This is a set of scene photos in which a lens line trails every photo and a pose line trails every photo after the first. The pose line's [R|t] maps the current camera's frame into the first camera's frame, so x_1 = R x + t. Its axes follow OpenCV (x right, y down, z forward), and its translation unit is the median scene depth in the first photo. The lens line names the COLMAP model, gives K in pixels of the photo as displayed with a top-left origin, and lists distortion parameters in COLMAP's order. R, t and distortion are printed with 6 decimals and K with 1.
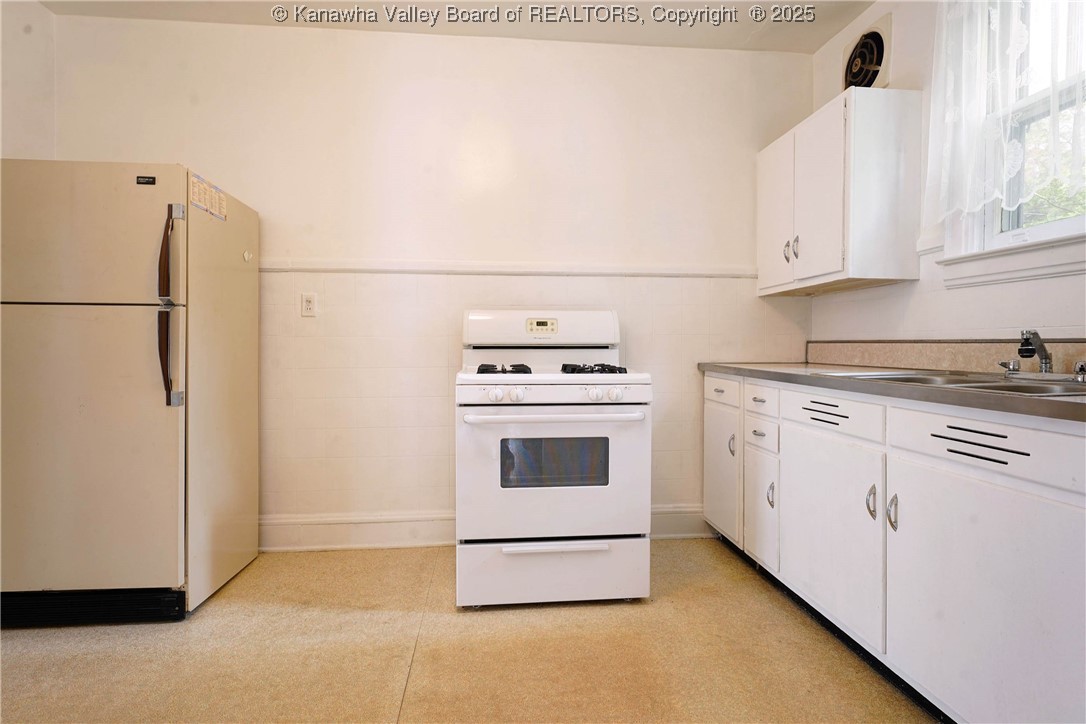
lens RADIAL K [[561.8, 0, 543.0], [0, 561.8, 362.0], [0, 0, 1]] dist [-0.005776, -0.001170]
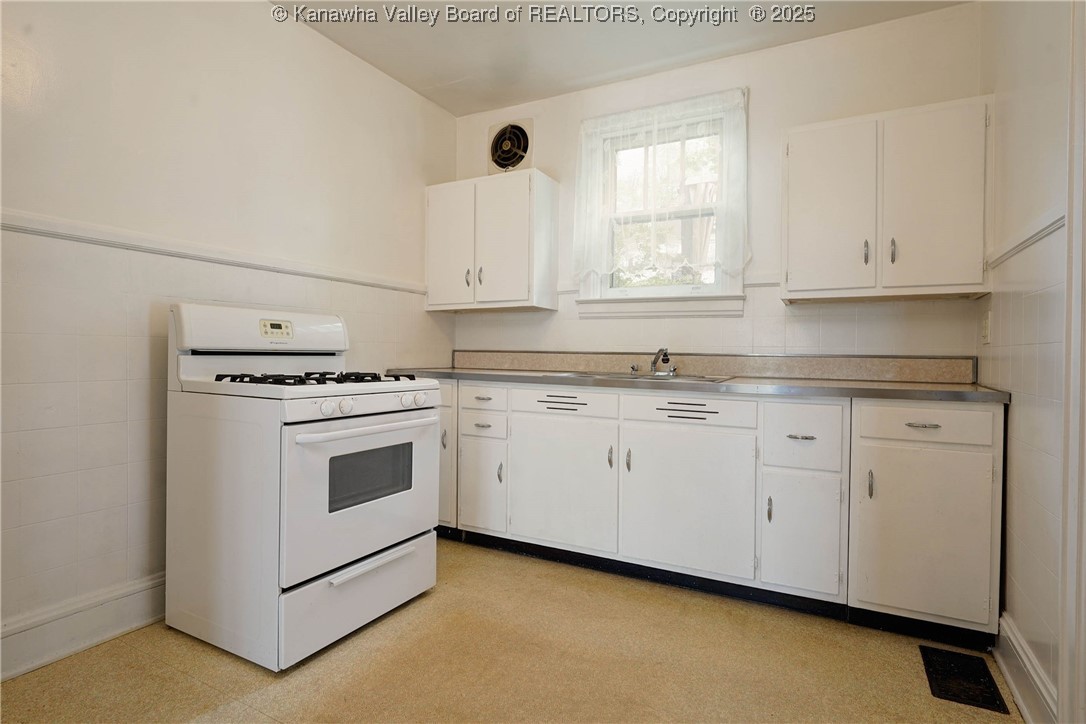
lens RADIAL K [[561.8, 0, 543.0], [0, 561.8, 362.0], [0, 0, 1]] dist [-0.005776, -0.001170]
pose [[0.555811, -0.003233, 0.831303, -0.556957], [0.010669, 0.999938, -0.003244, -0.006729], [-0.831240, 0.010672, 0.555811, 0.203218]]
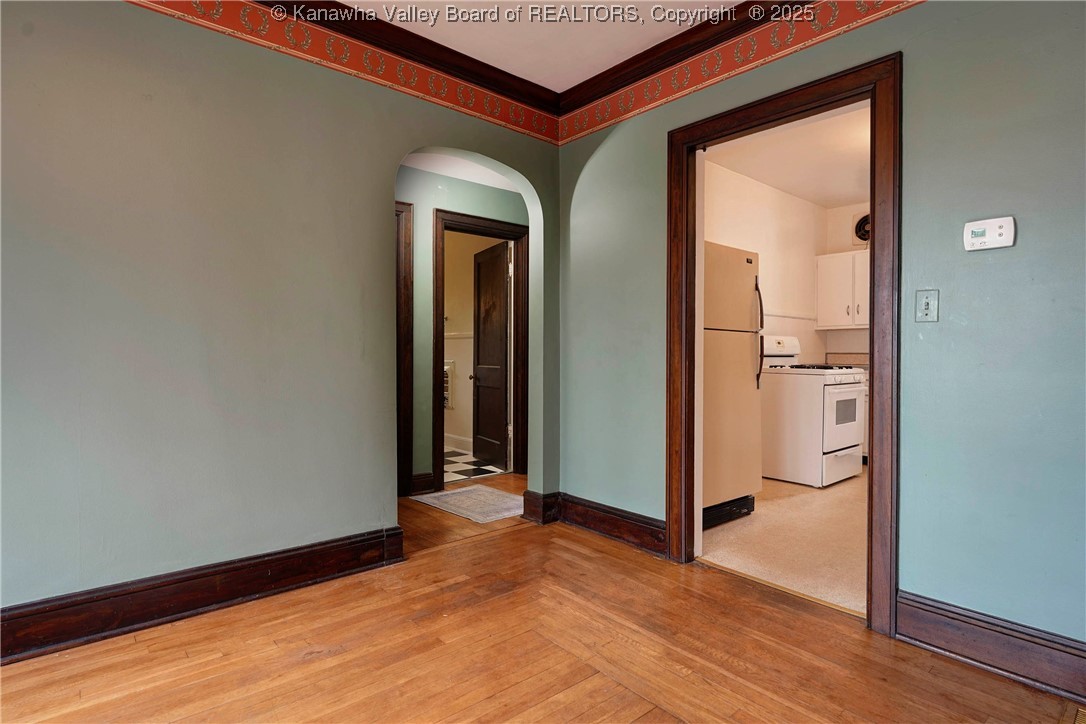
lens RADIAL K [[561.8, 0, 543.0], [0, 561.8, 362.0], [0, 0, 1]] dist [-0.005776, -0.001170]
pose [[0.814634, -0.004992, 0.579954, -1.912094], [0.011219, 0.999911, -0.007152, -0.002488], [-0.579866, 0.012333, 0.814618, -0.046149]]
